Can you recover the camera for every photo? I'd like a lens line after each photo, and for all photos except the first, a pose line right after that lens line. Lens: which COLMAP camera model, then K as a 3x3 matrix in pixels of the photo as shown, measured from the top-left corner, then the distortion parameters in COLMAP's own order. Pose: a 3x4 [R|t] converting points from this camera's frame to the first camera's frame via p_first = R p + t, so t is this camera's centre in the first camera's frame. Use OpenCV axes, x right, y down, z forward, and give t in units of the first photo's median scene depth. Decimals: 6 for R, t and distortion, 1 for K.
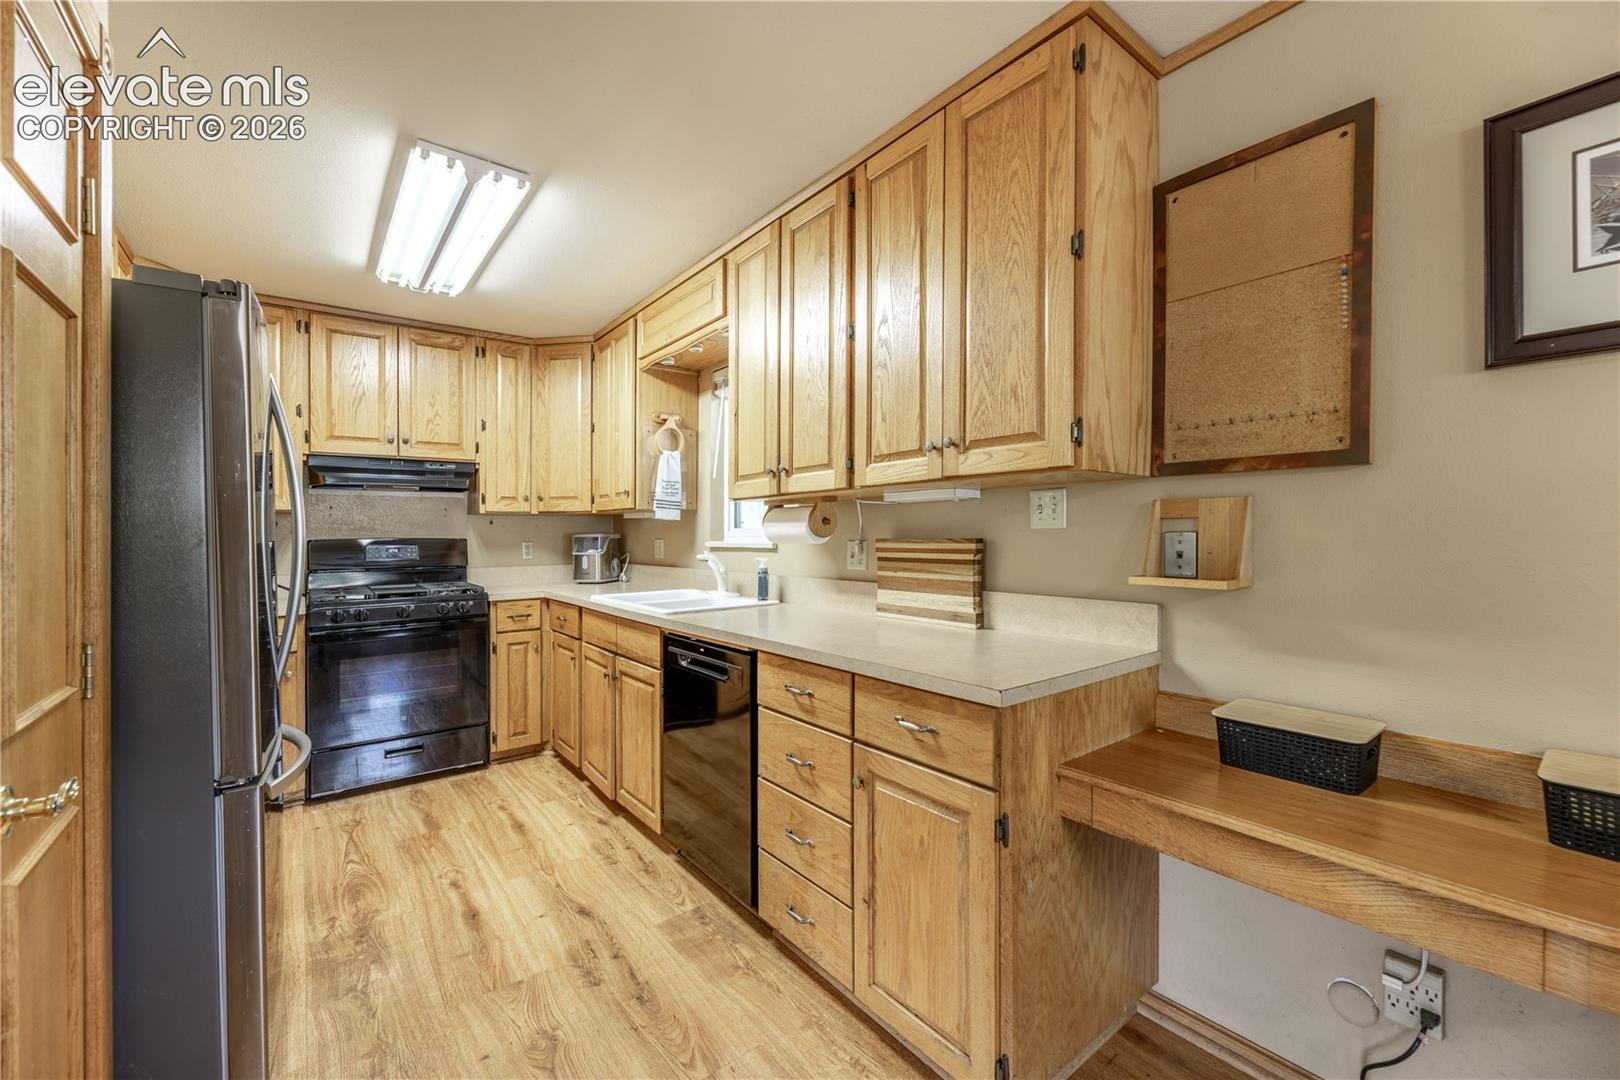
lens RADIAL K [[658.4, 0, 810.0], [0, 658.4, 540.0], [0, 0, 1]] dist [-0.002760, -0.000270]
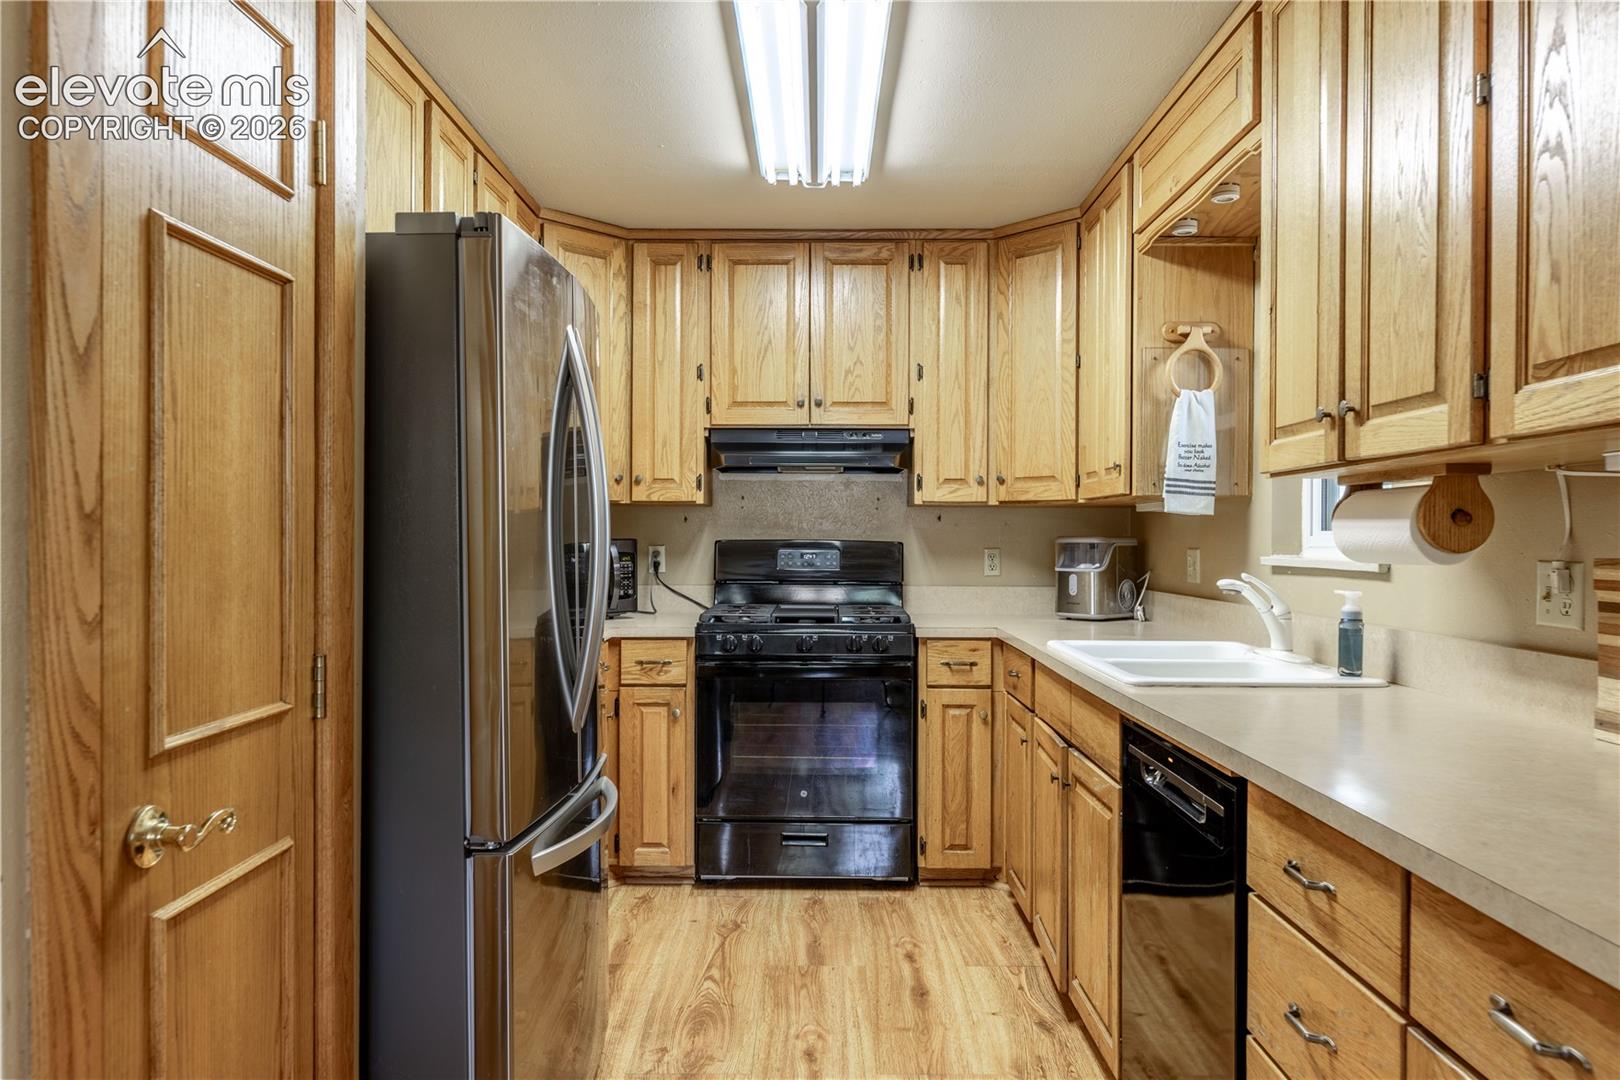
lens RADIAL K [[1065.7, 0, 805.8], [0, 1065.7, 536.5], [0, 0, 1]] dist [-0.001125, -0.001999]
pose [[0.780878, 0.013842, -0.624530, 0.098118], [-0.019954, 0.999797, -0.002789, -0.003128], [0.624364, 0.014640, 0.780996, 0.101036]]
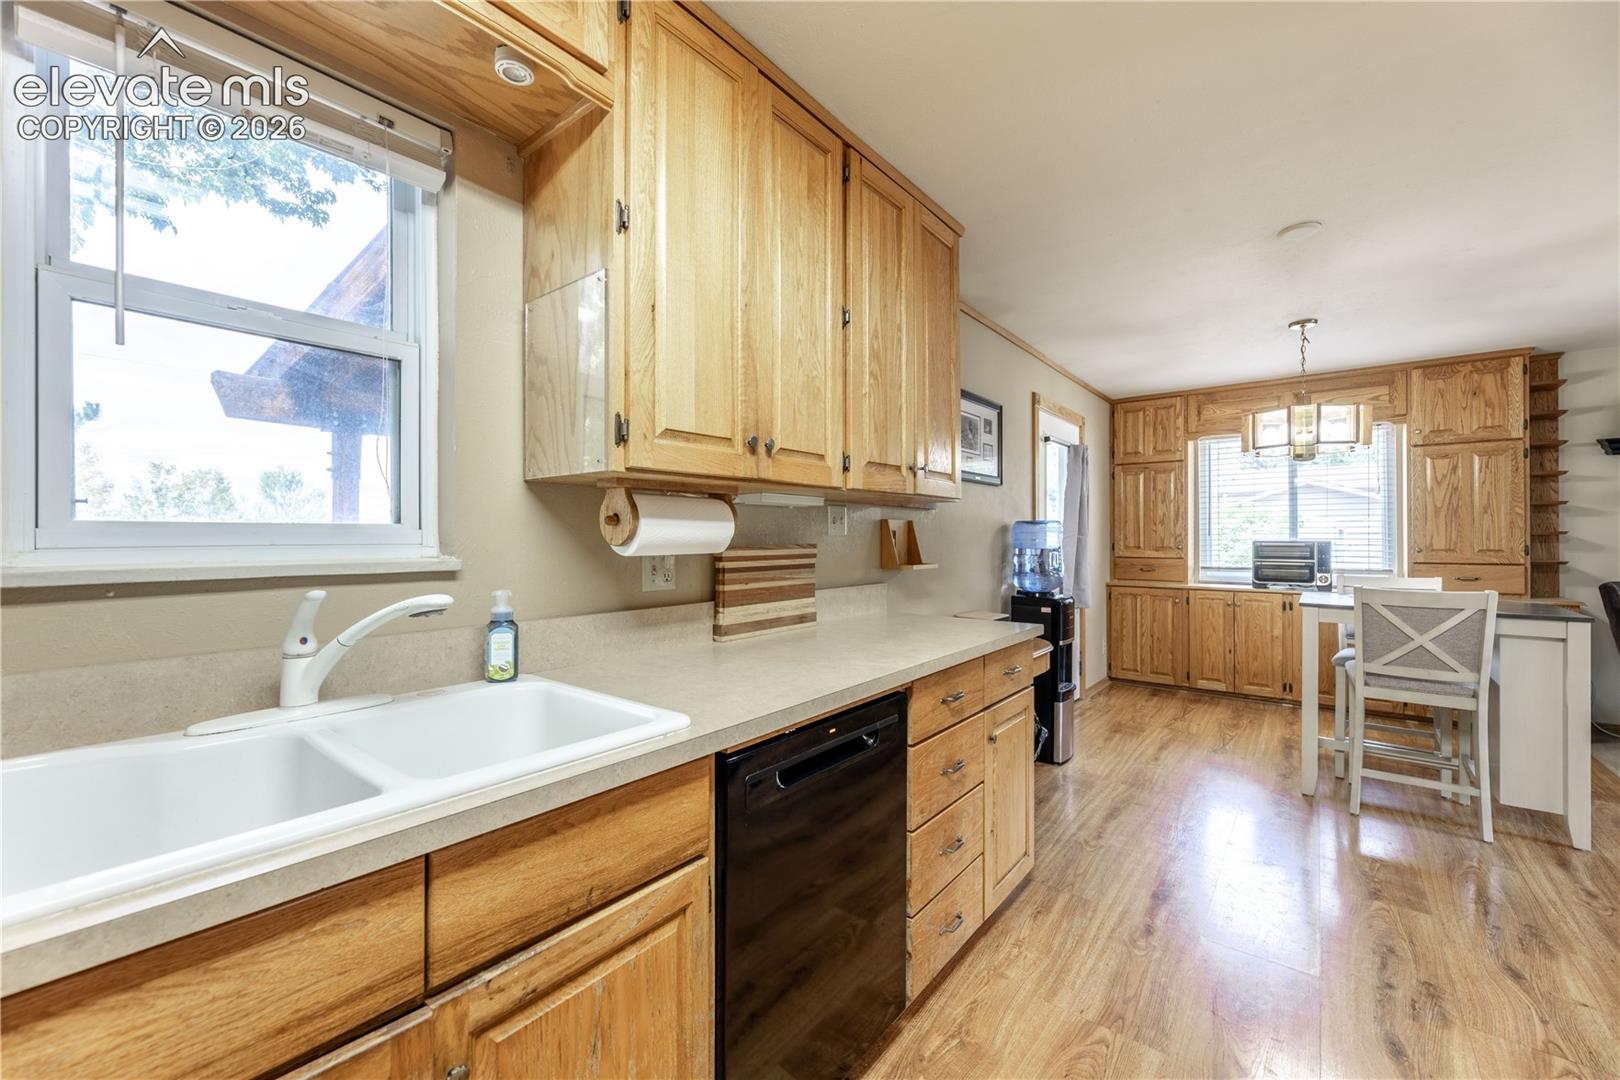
lens RADIAL K [[658.4, 0, 810.0], [0, 658.4, 540.0], [0, 0, 1]] dist [-0.002760, -0.000270]
pose [[-0.247585, -0.002888, 0.968862, -0.521449], [0.013105, 0.999894, 0.006330, -0.008105], [-0.968778, 0.014264, -0.247521, 0.818721]]
